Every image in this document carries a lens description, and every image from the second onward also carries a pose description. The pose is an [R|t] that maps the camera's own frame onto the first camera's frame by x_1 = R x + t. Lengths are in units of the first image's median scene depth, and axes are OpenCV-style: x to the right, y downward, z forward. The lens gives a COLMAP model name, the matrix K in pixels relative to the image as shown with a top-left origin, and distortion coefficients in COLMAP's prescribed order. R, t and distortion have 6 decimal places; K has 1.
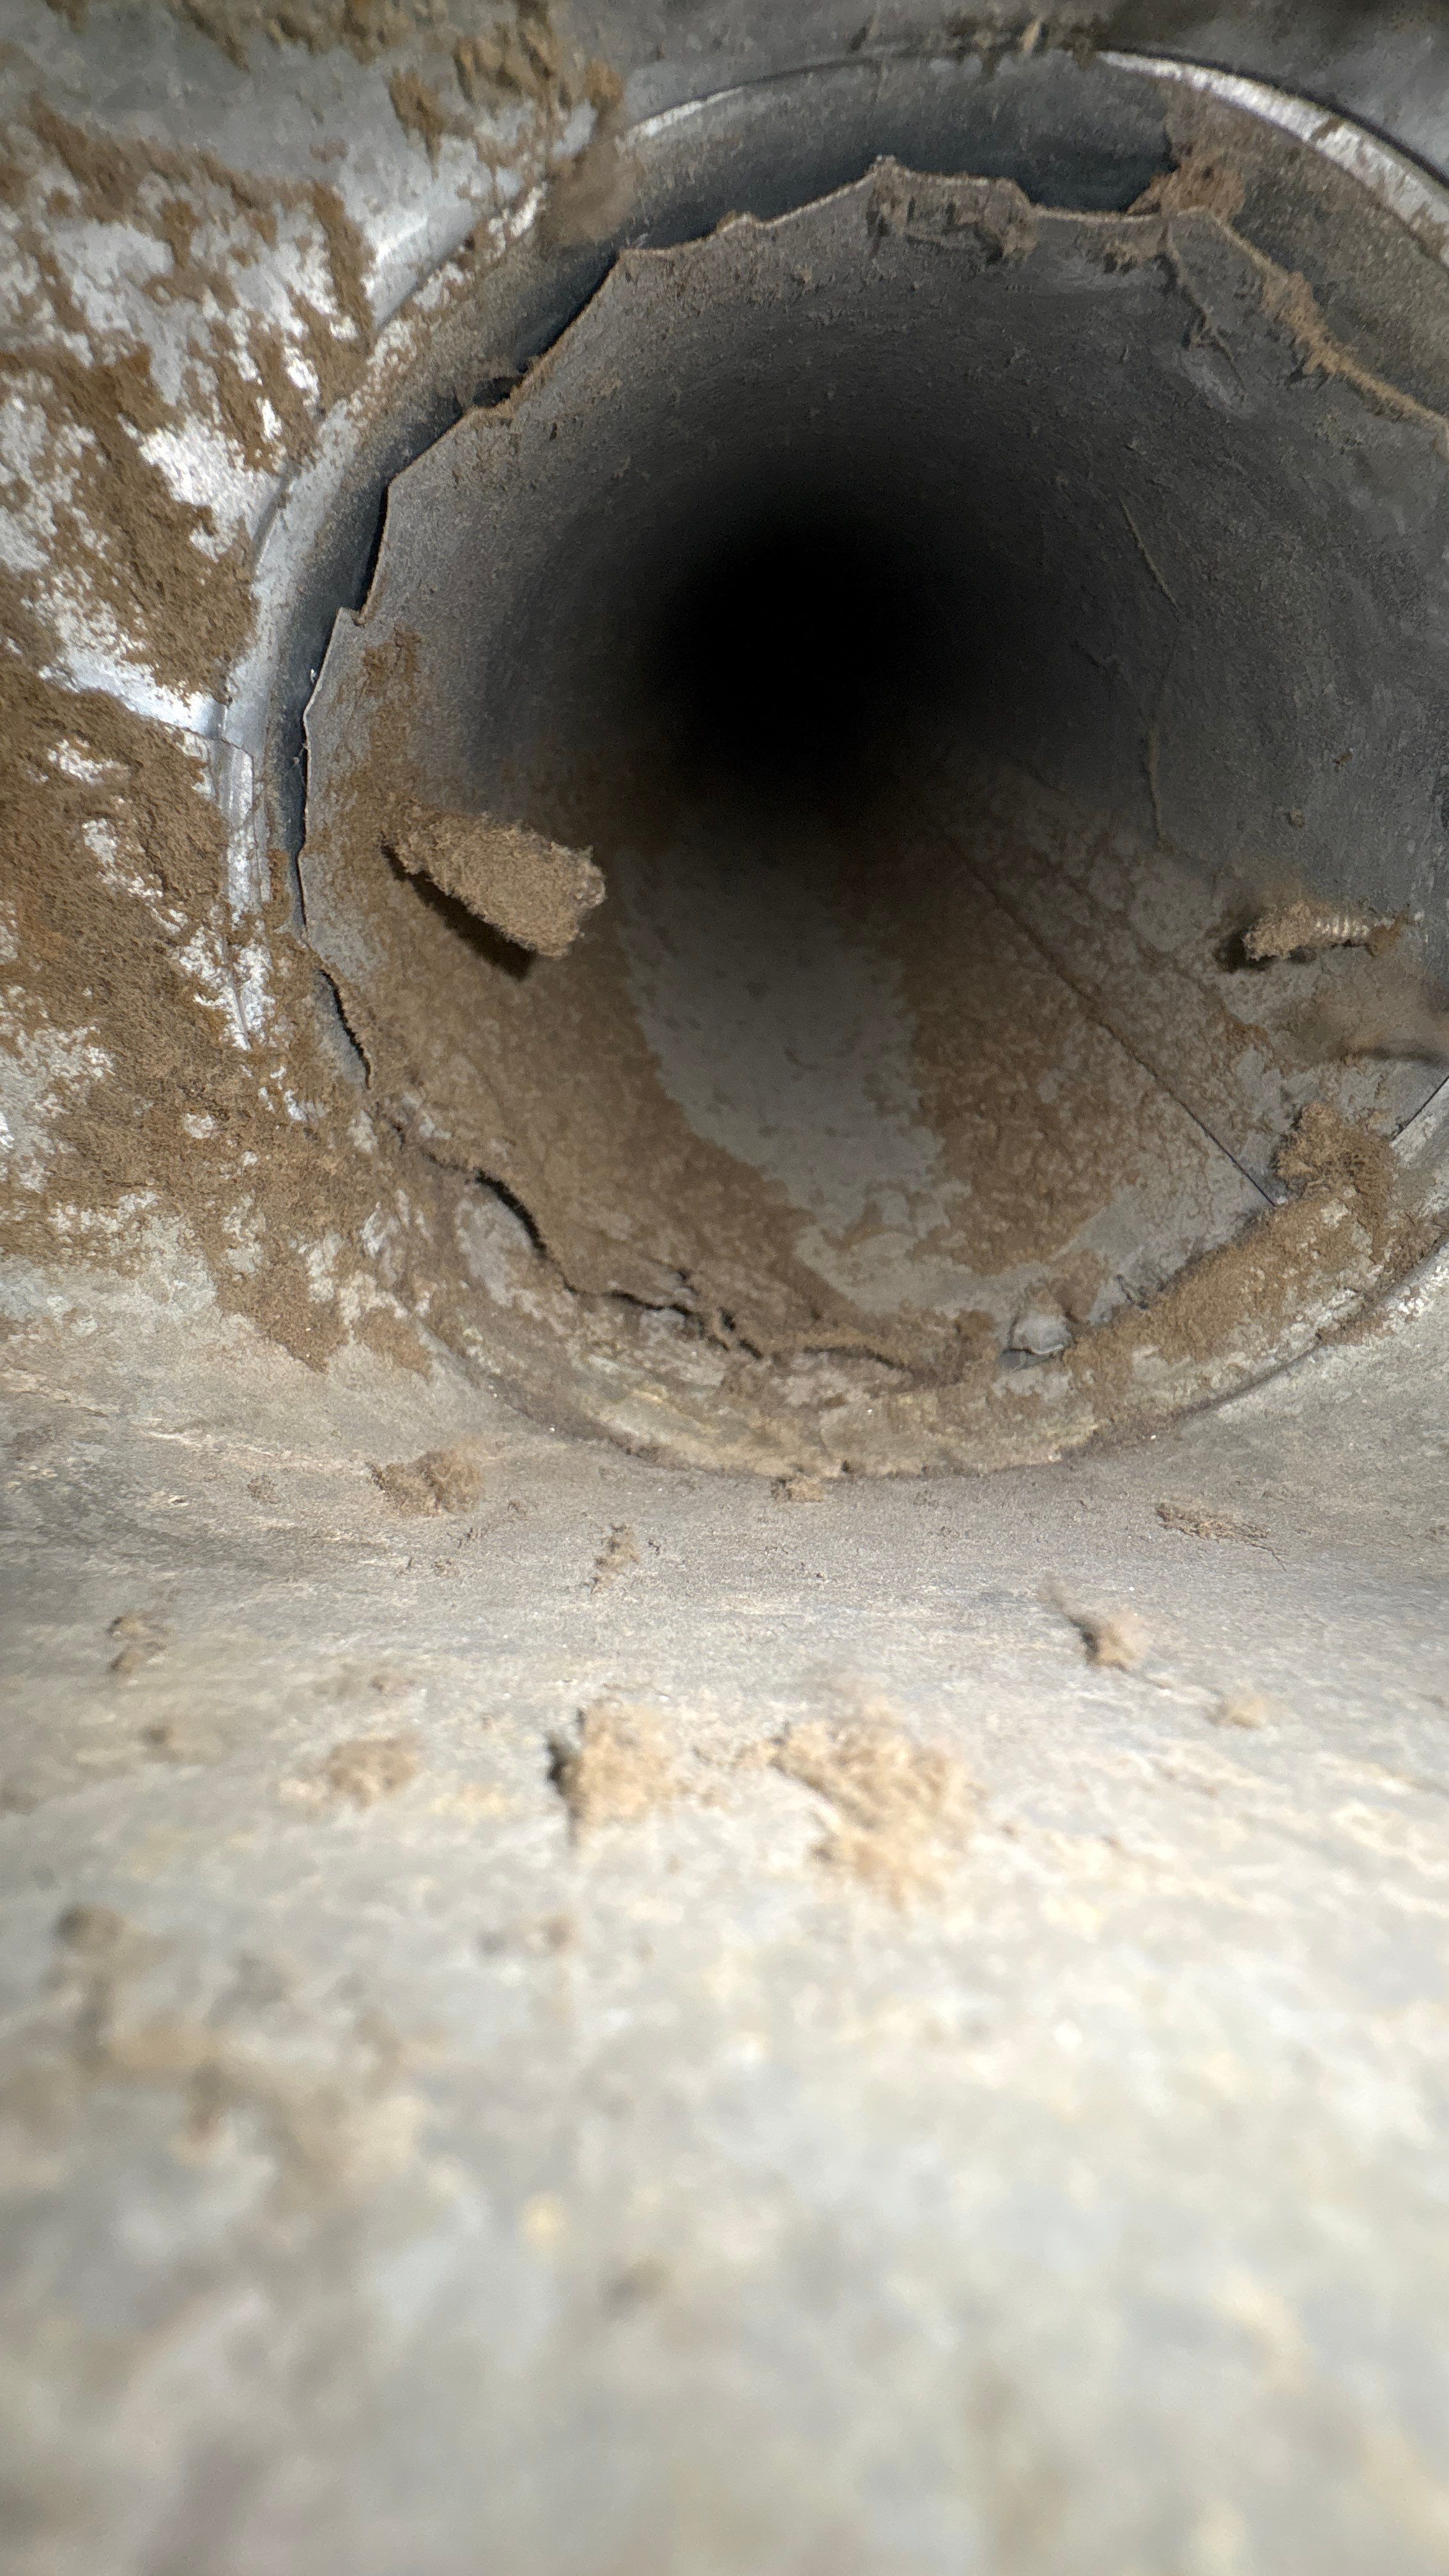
lens RADIAL K [[1033.1, 0, 724.5], [0, 1033.1, 1288.0], [0, 0, 1]] dist [-0.000217, -0.000472]
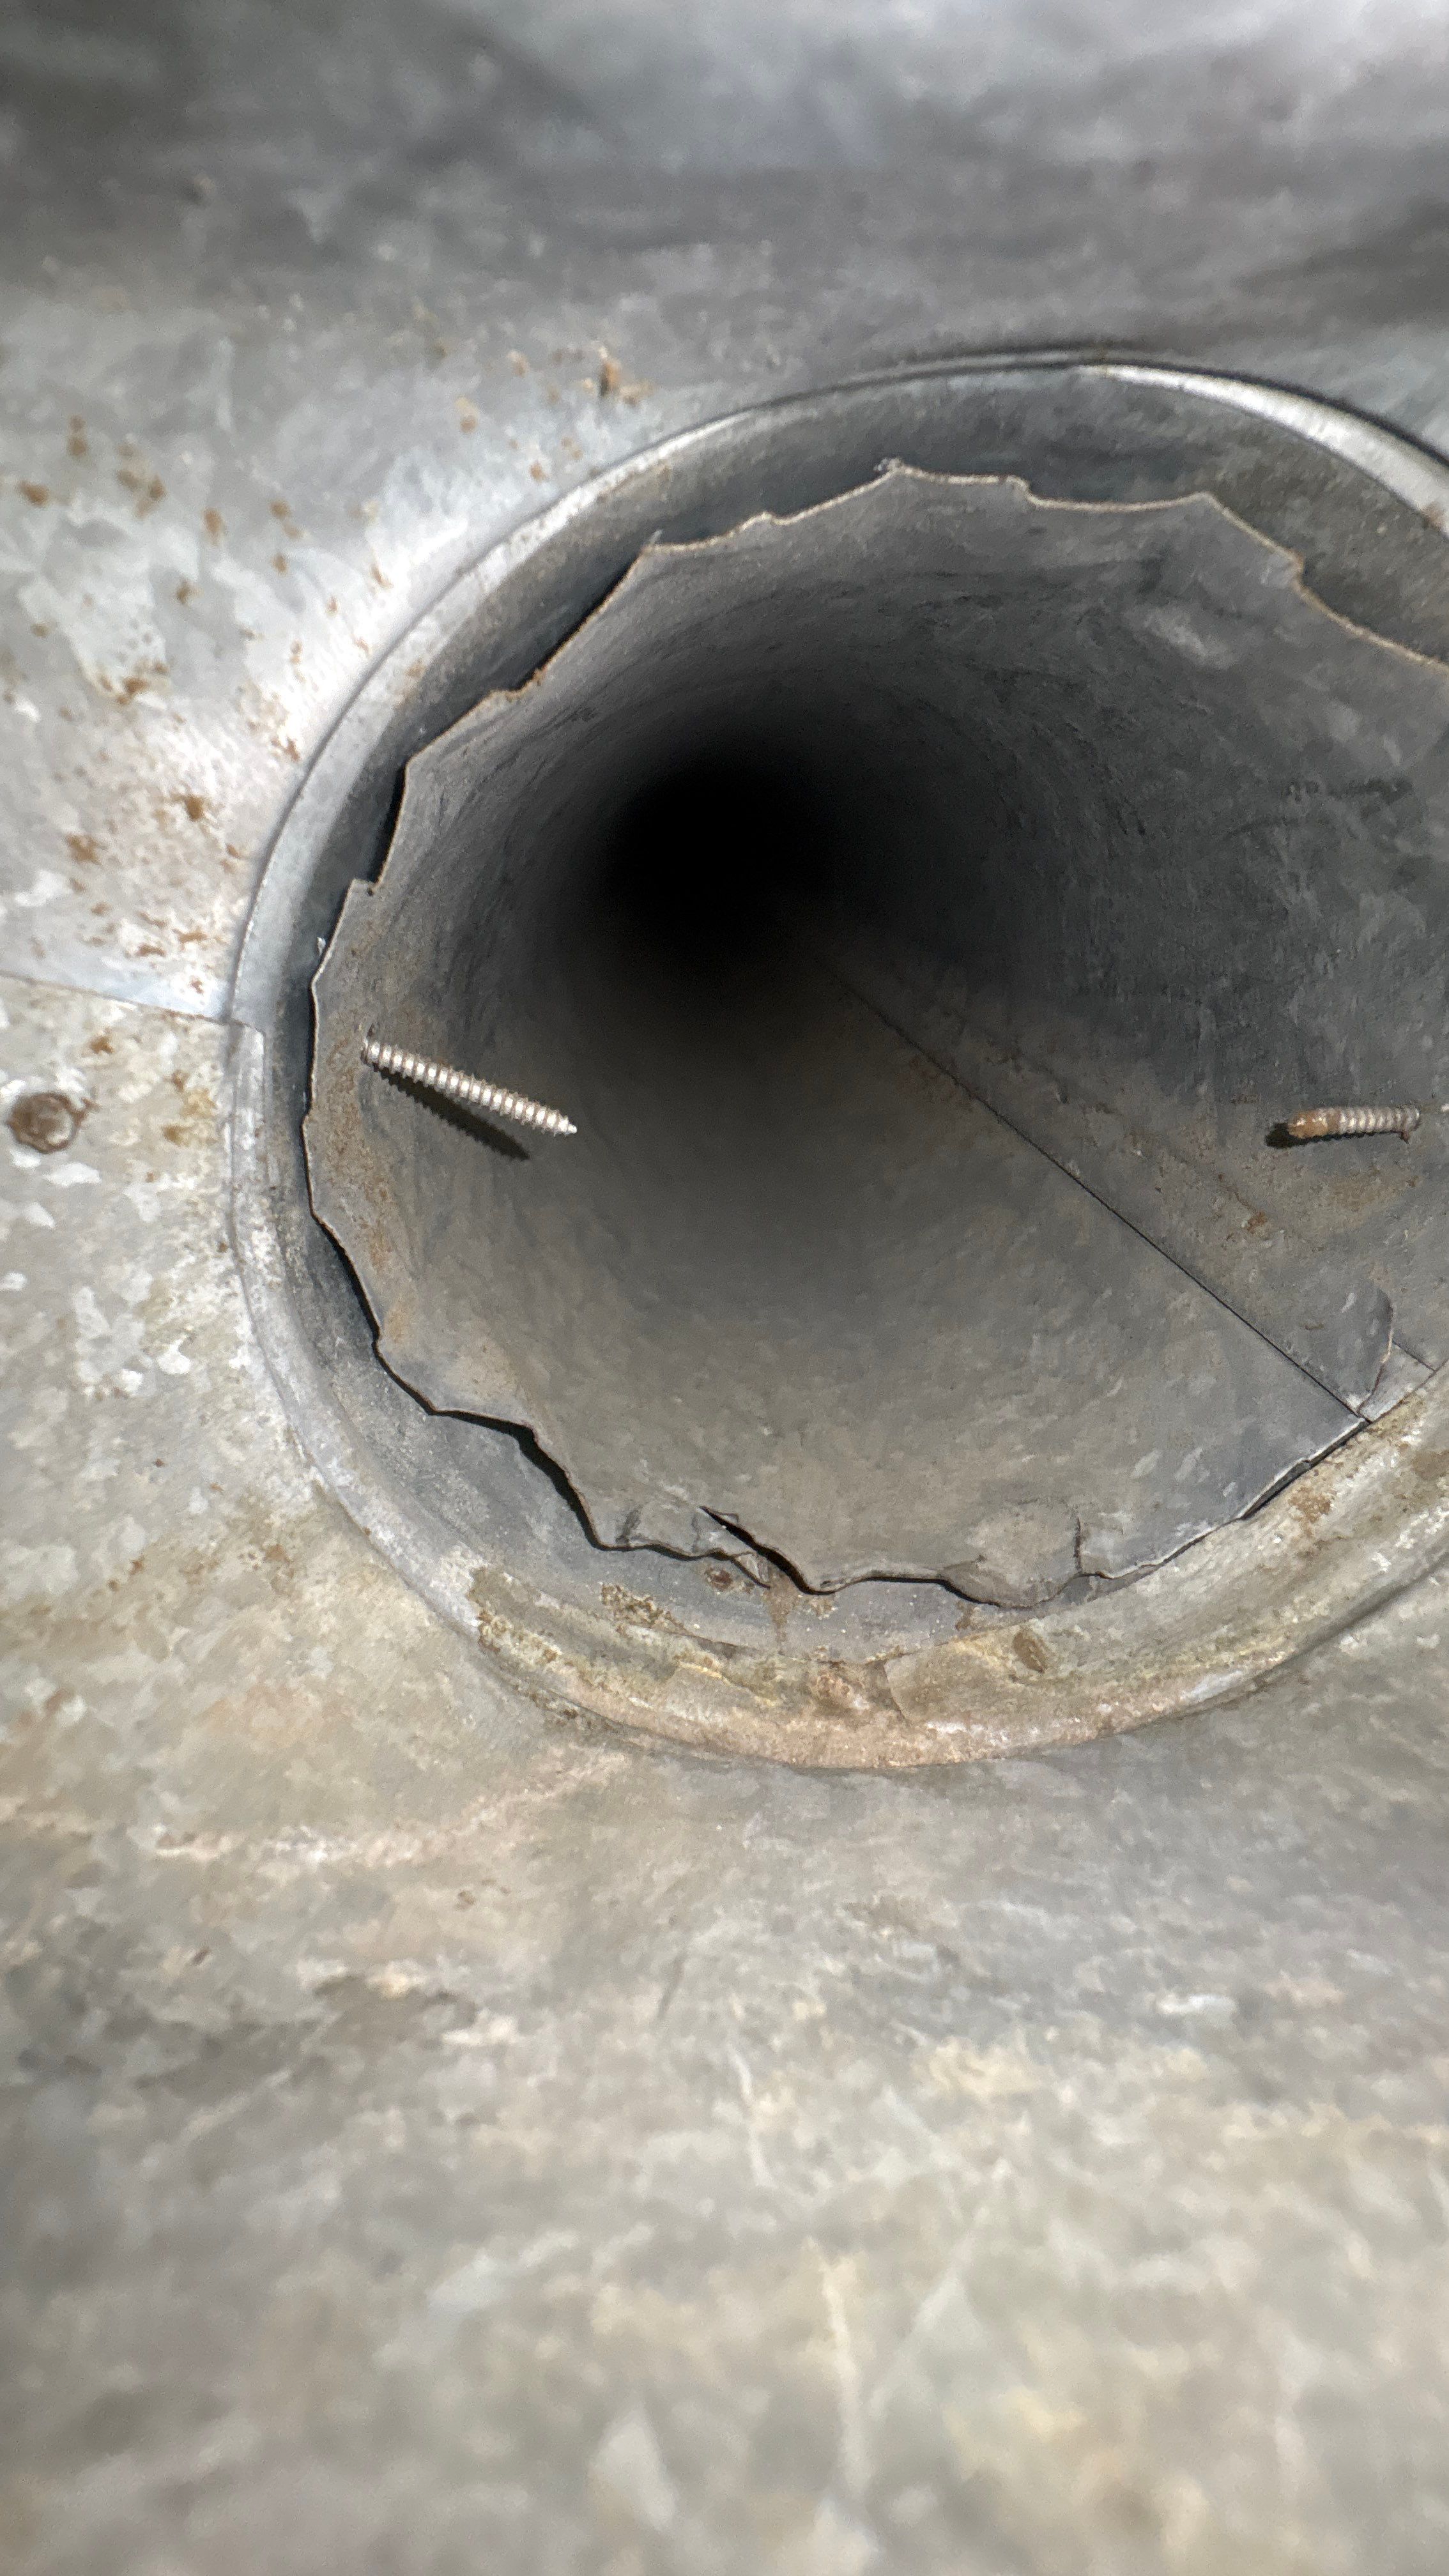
lens RADIAL K [[1028.6, 0, 724.5], [0, 1028.6, 1288.0], [0, 0, 1]] dist [-0.000137, -0.000319]
pose [[0.996085, -0.068883, 0.055397, -0.115110], [0.076776, 0.984771, -0.155986, -0.116956], [-0.043809, 0.159629, 0.986205, 0.110007]]
